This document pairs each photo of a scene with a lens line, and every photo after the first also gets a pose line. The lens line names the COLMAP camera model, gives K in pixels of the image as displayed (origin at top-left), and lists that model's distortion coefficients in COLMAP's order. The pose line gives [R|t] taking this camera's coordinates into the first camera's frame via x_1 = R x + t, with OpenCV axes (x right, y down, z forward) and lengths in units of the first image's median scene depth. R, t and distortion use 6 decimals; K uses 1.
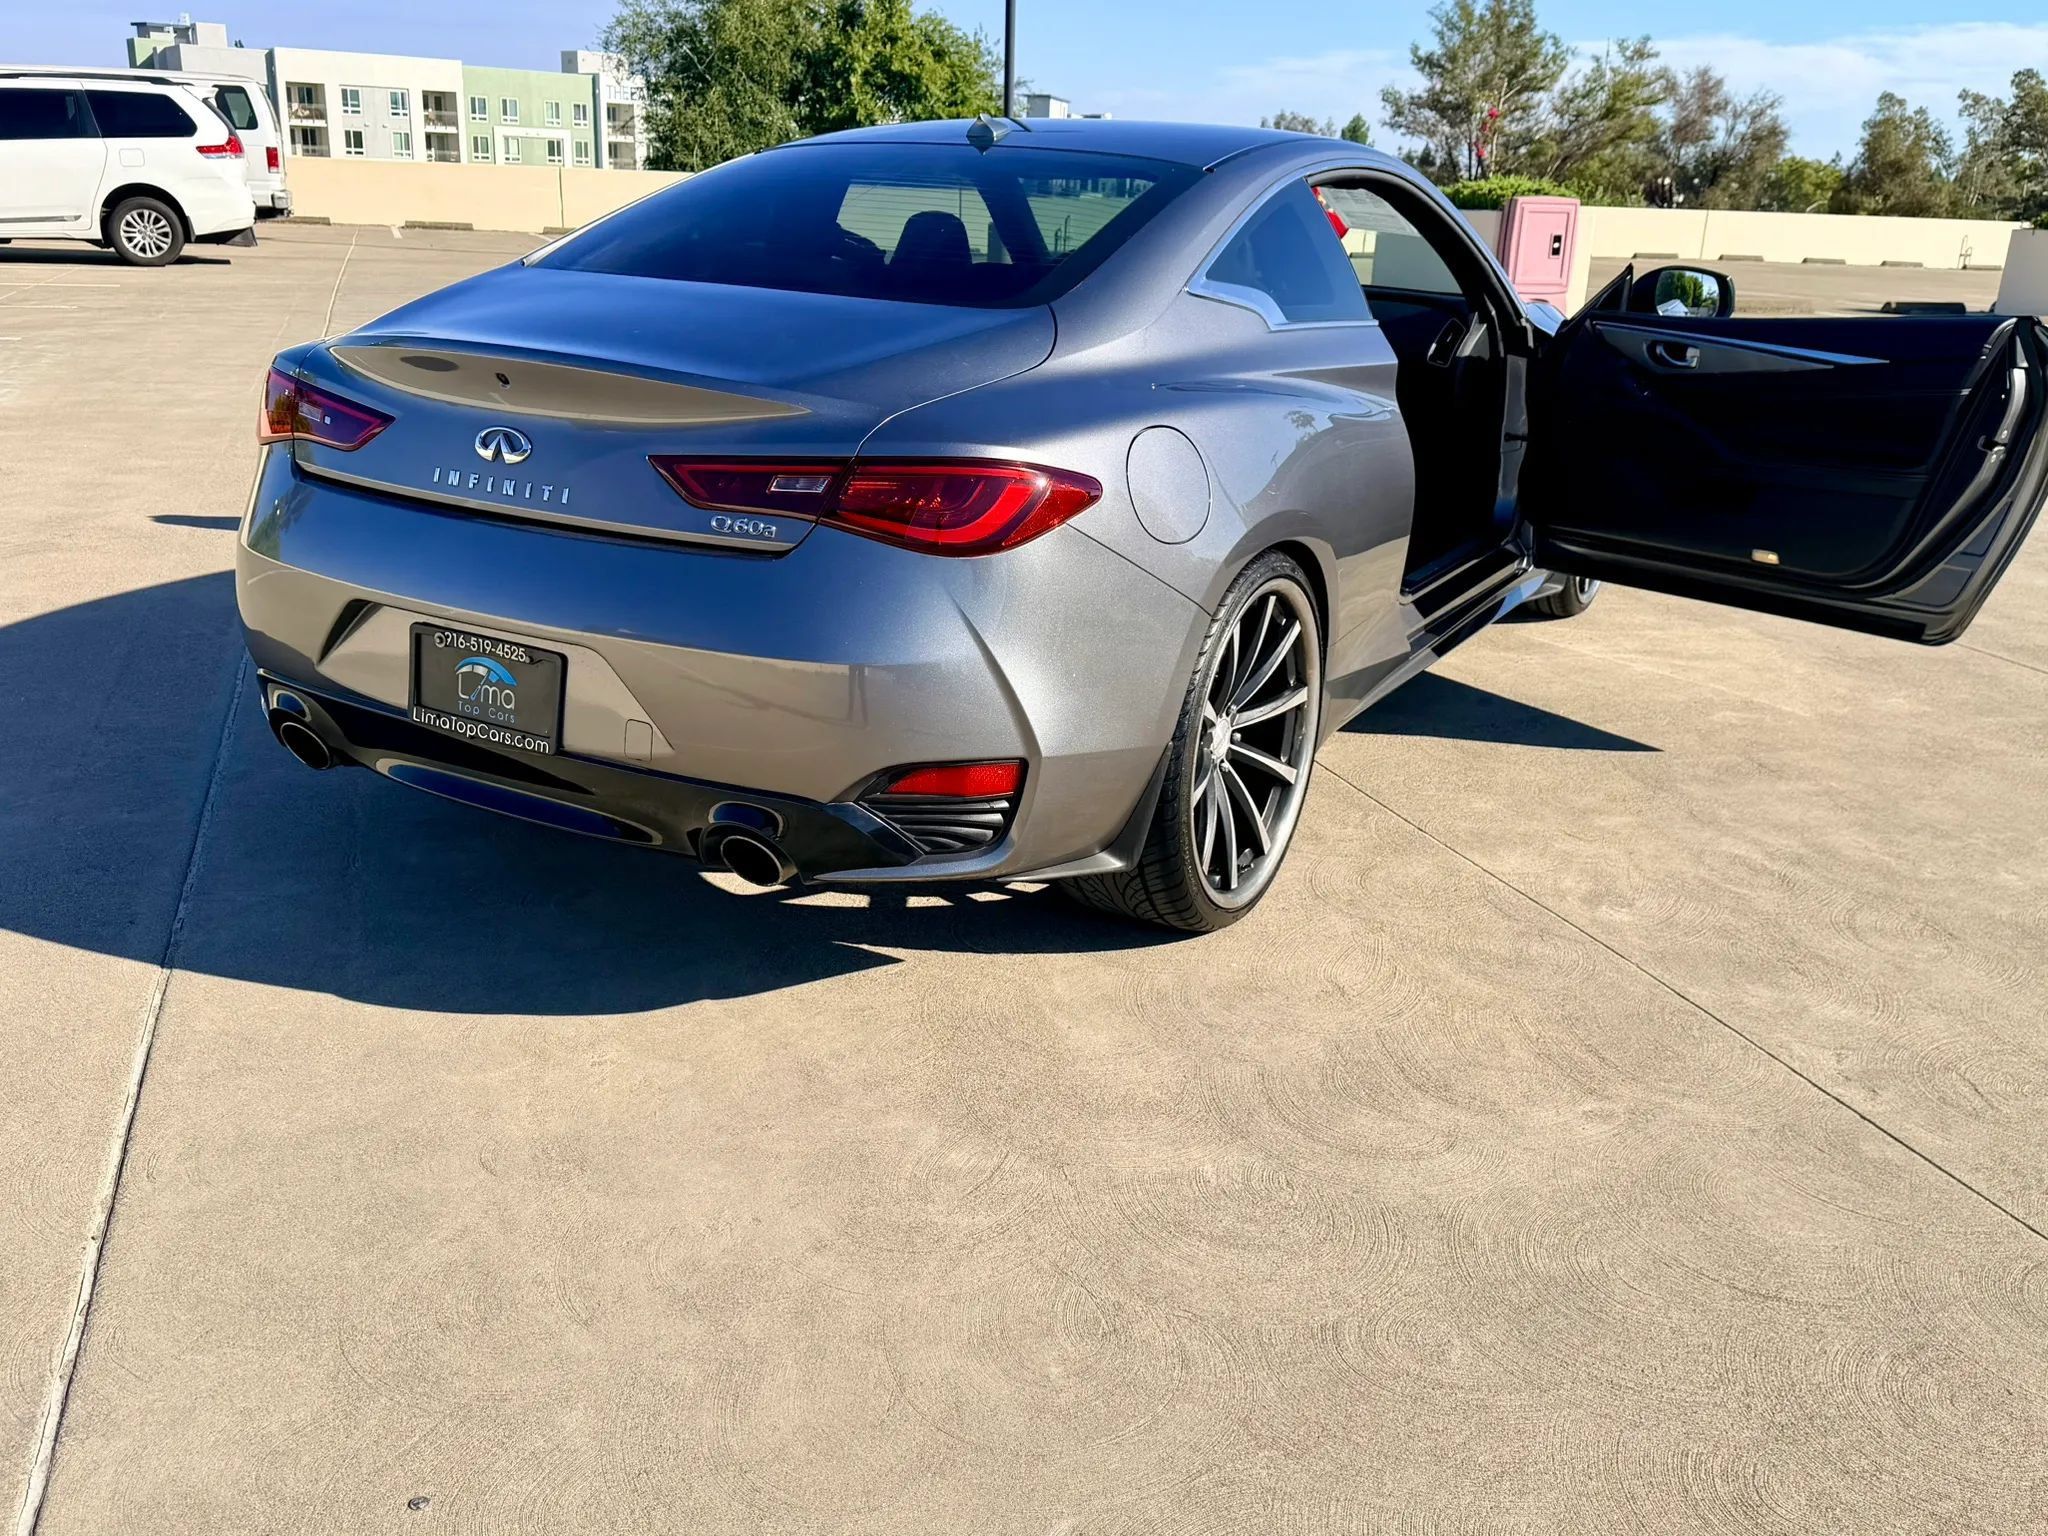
lens RADIAL K [[1726.1, 0, 1051.8], [0, 1726.1, 754.1], [0, 0, 1]] dist [0.073123, -0.114286]
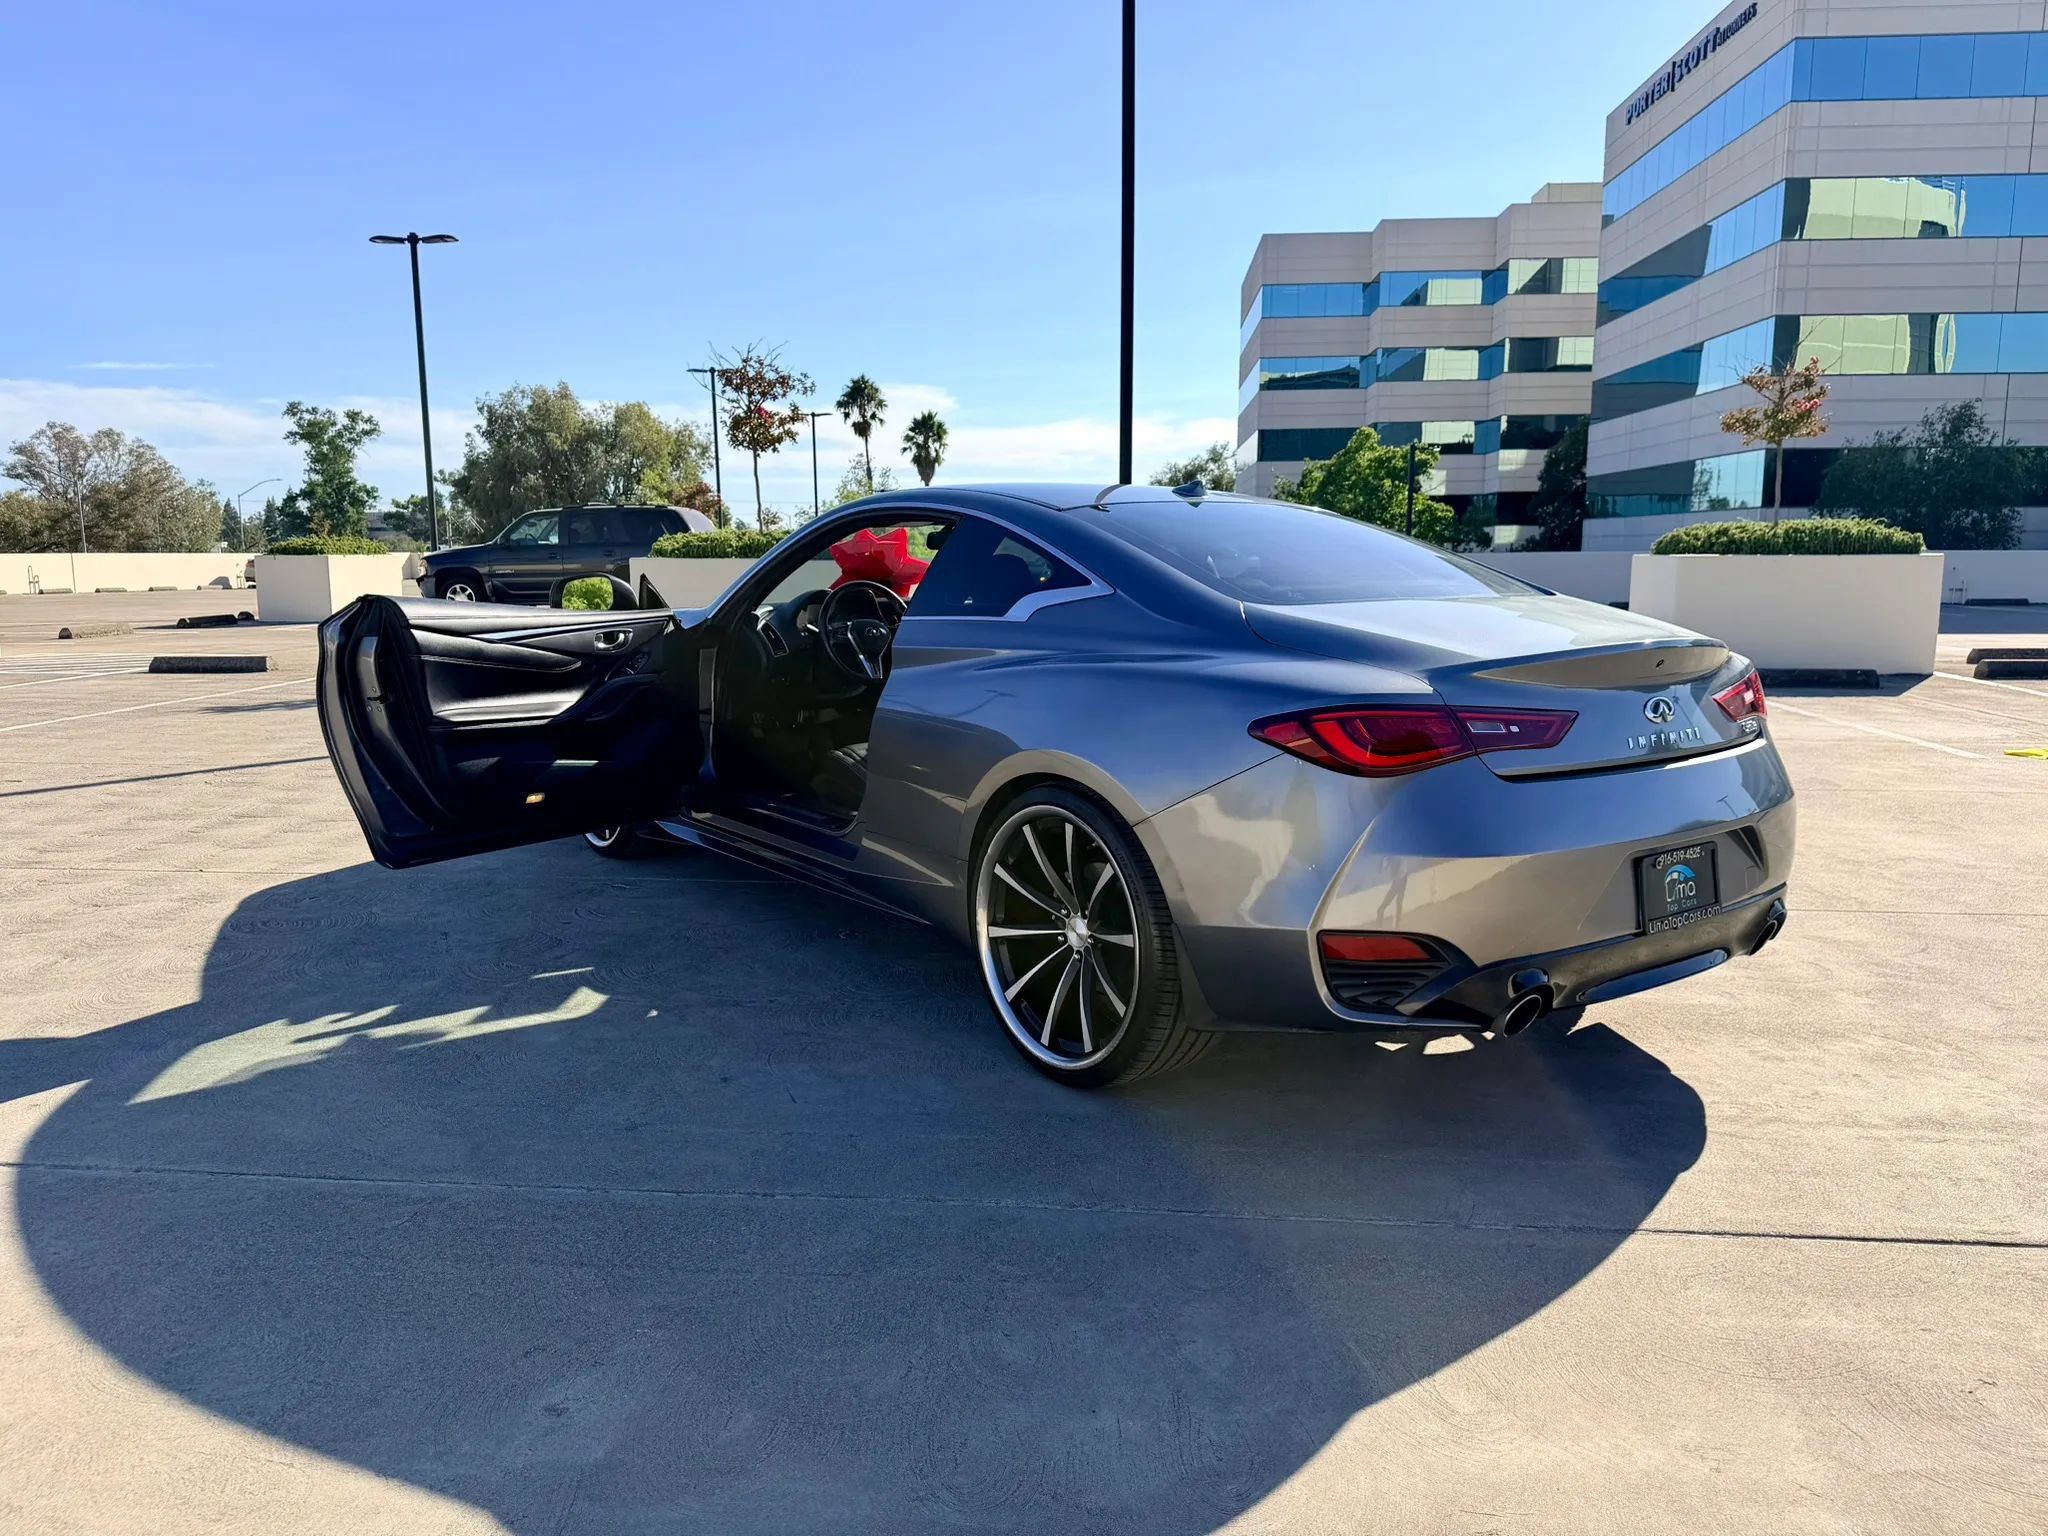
lens RADIAL K [[1412.2, 0, 1026.7], [0, 1412.2, 768.5], [0, 0, 1]] dist [0.062371, -0.084304]
pose [[0.412165, -0.176825, 0.893786, -1.196844], [0.302331, 0.951947, 0.048912, -0.264216], [-0.859486, 0.250059, 0.445819, 0.726851]]
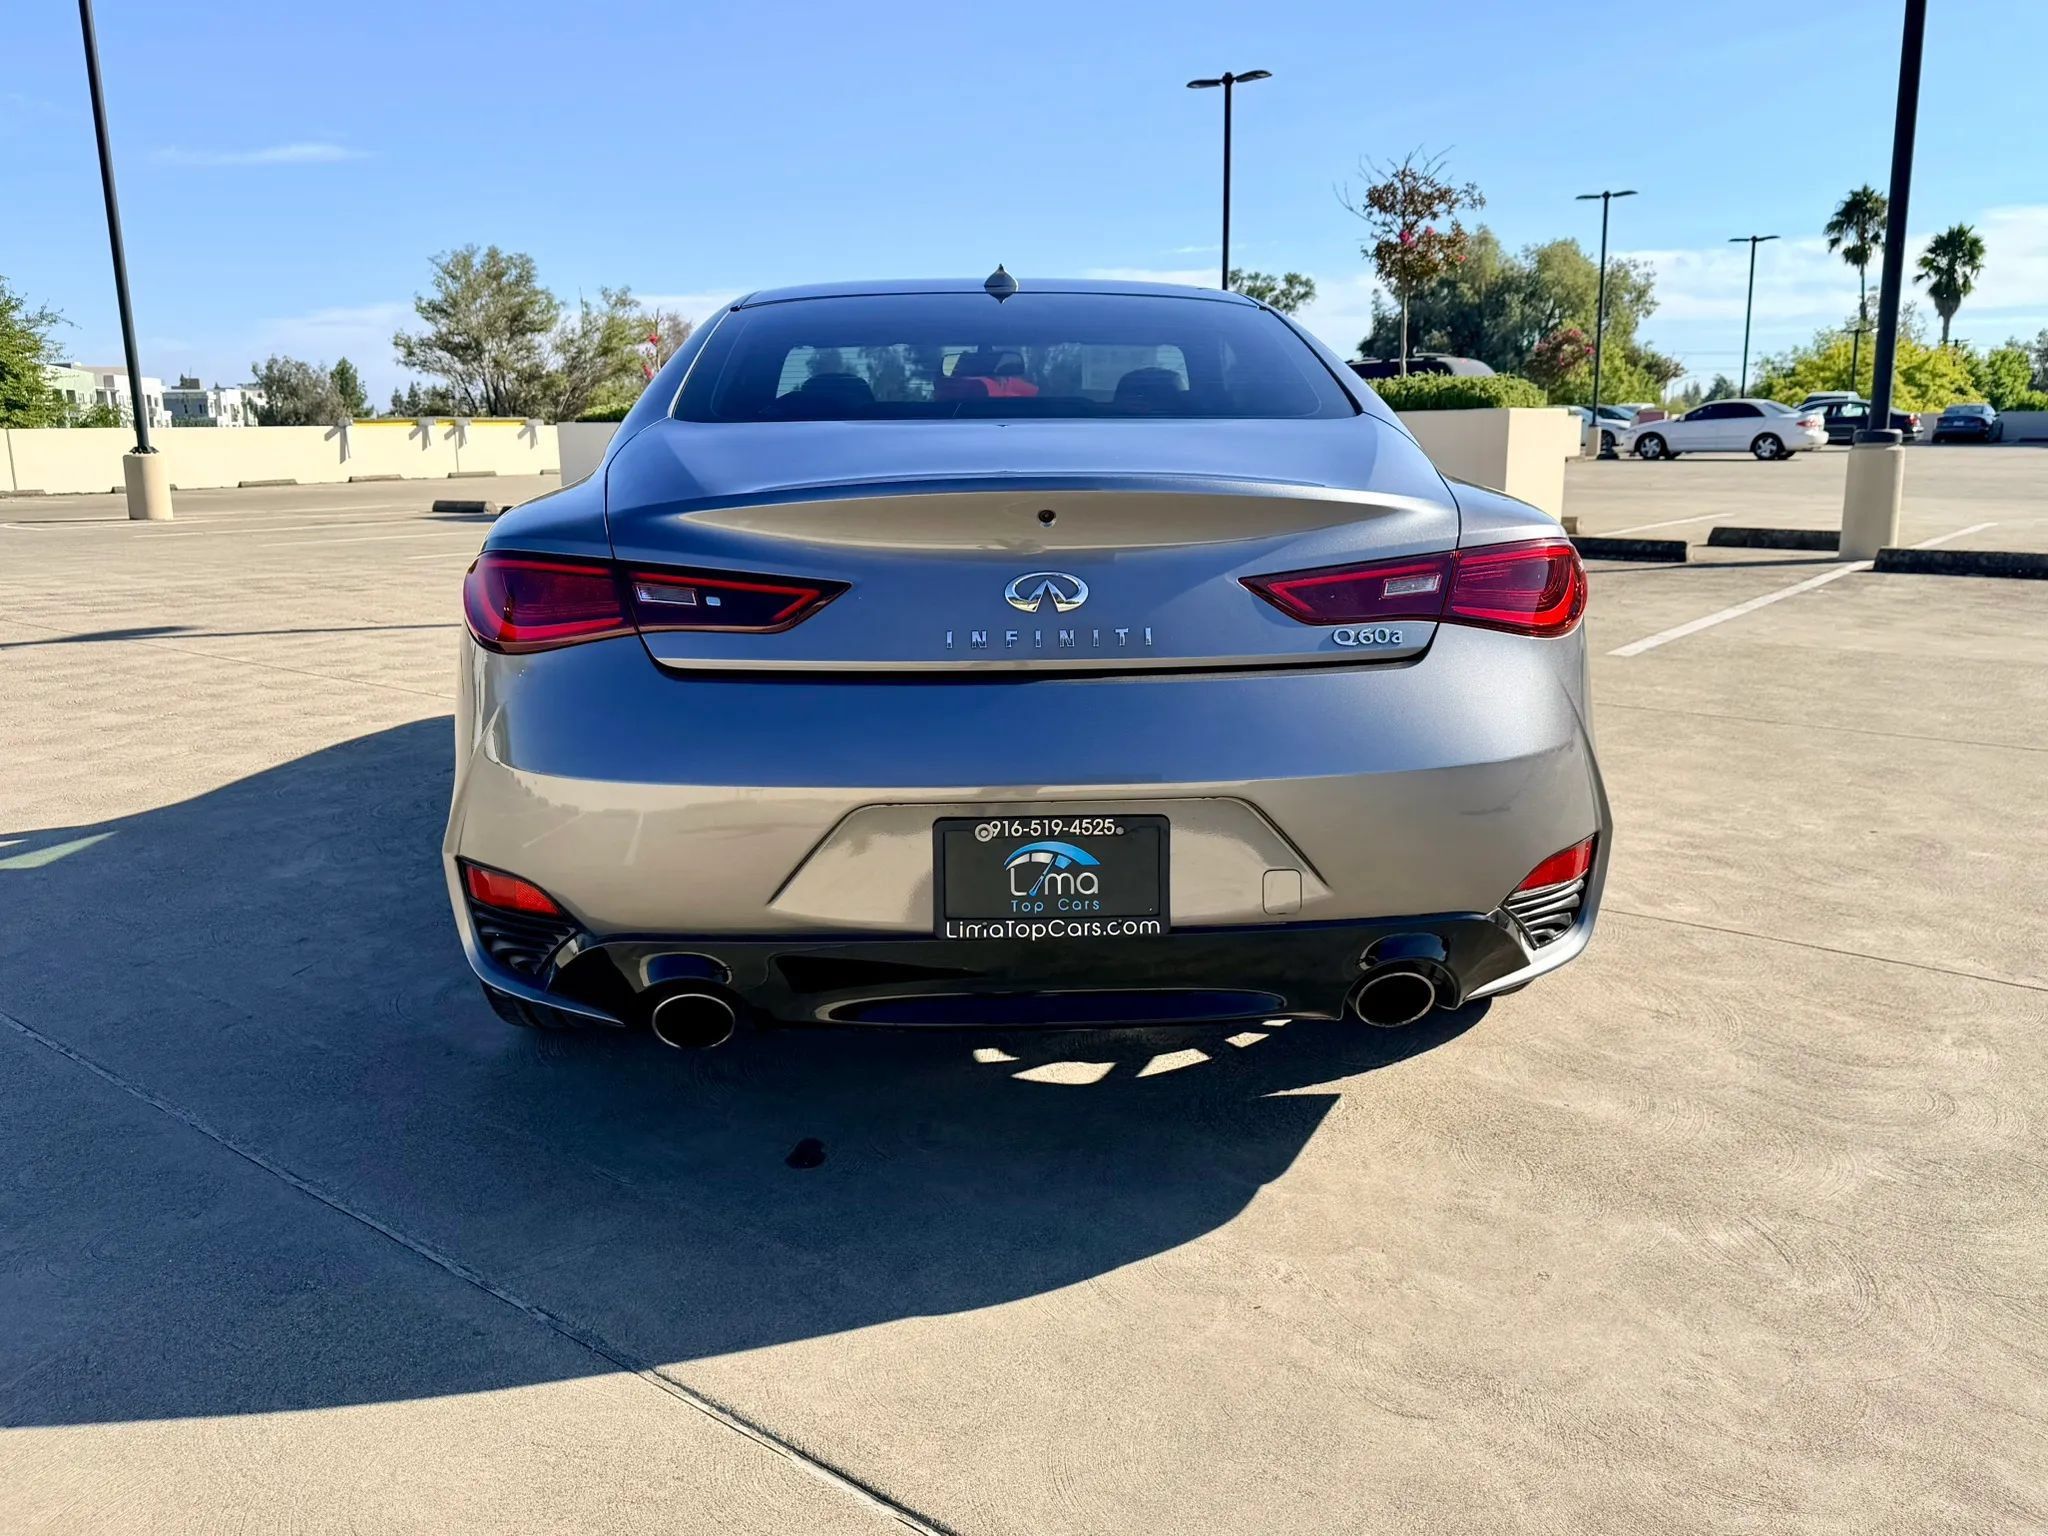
lens RADIAL K [[1575.5, 0, 1046.6], [0, 1575.5, 755.9], [0, 0, 1]] dist [0.085385, -0.134842]
pose [[0.843833, -0.155375, 0.513619, -0.562365], [0.207861, 0.977080, -0.045922, -0.048027], [-0.494711, 0.145512, 0.856789, 0.268554]]
